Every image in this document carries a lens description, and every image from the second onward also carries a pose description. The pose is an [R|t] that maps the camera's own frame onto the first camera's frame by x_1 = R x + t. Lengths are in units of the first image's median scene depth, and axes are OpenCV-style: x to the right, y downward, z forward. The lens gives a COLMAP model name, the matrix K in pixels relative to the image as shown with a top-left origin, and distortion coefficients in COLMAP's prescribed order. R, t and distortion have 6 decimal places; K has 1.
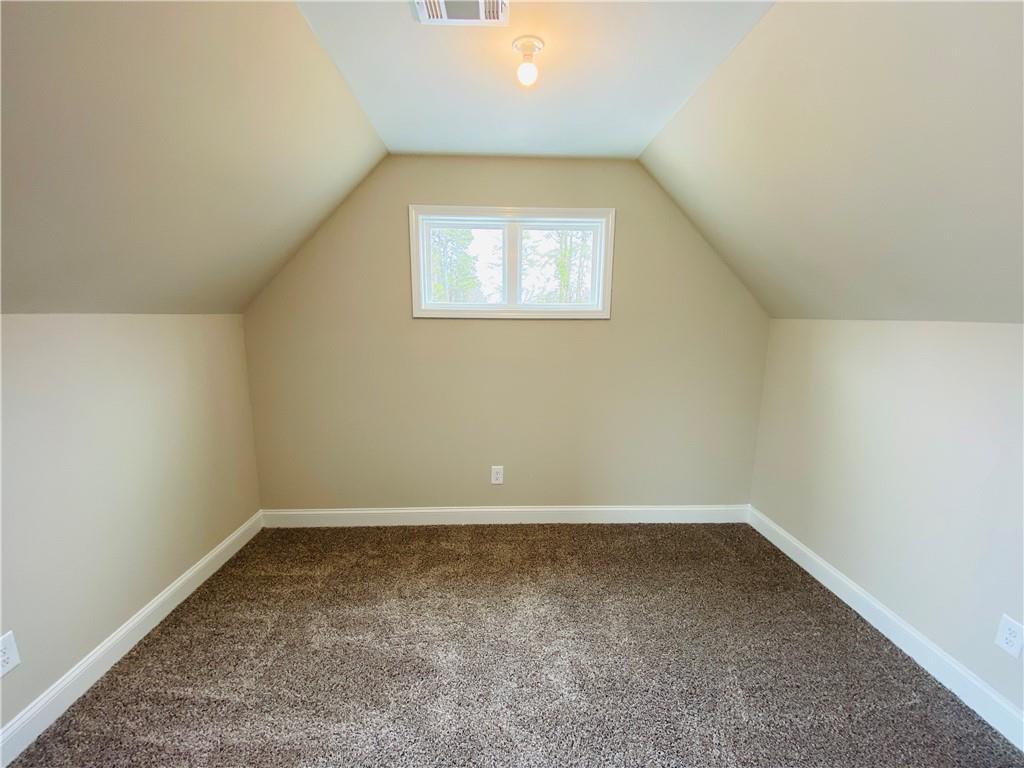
lens RADIAL K [[422.9, 0, 507.5], [0, 422.9, 382.1], [0, 0, 1]] dist [0.003717, -0.001961]
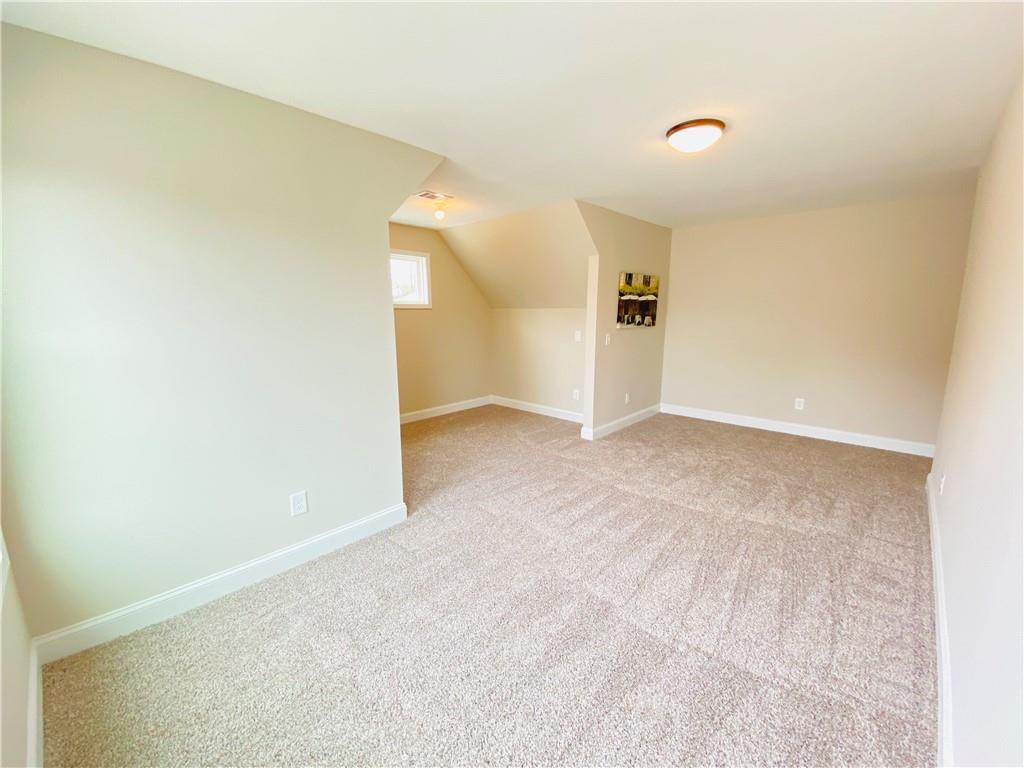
lens RADIAL K [[422.9, 0, 510.0], [0, 422.9, 387.1], [0, 0, 1]] dist [0.003717, -0.001961]
pose [[0.699340, -0.128496, 0.703145, -1.190255], [0.116417, 0.991050, 0.065322, 0.160136], [-0.705245, 0.036176, 0.708040, -0.814793]]
